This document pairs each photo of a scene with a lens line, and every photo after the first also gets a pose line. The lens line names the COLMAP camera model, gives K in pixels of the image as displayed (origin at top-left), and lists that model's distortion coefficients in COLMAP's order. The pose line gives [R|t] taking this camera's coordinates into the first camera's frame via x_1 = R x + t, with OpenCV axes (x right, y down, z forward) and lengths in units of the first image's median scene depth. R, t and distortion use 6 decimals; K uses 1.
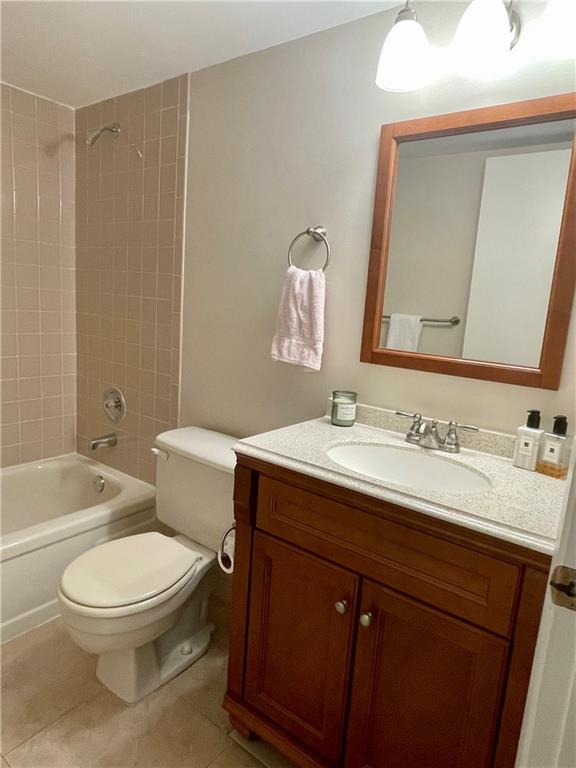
lens RADIAL K [[465.7, 0, 289.6], [0, 465.7, 387.7], [0, 0, 1]] dist [0.003847, -0.008846]
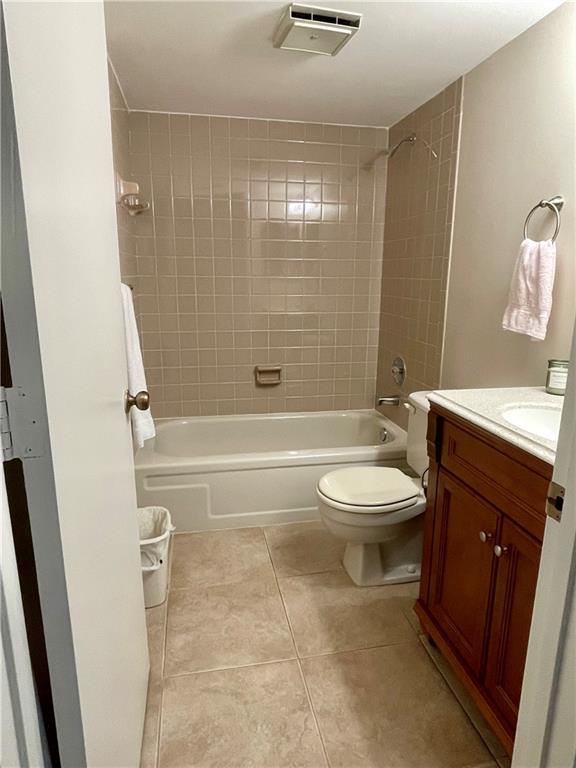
lens RADIAL K [[465.7, 0, 286.6], [0, 465.7, 382.0], [0, 0, 1]] dist [0.003847, -0.008846]
pose [[0.738849, 0.085680, -0.668402, 0.336591], [-0.073486, 0.996213, 0.046470, 0.049075], [0.669852, 0.014784, 0.742347, -0.130851]]
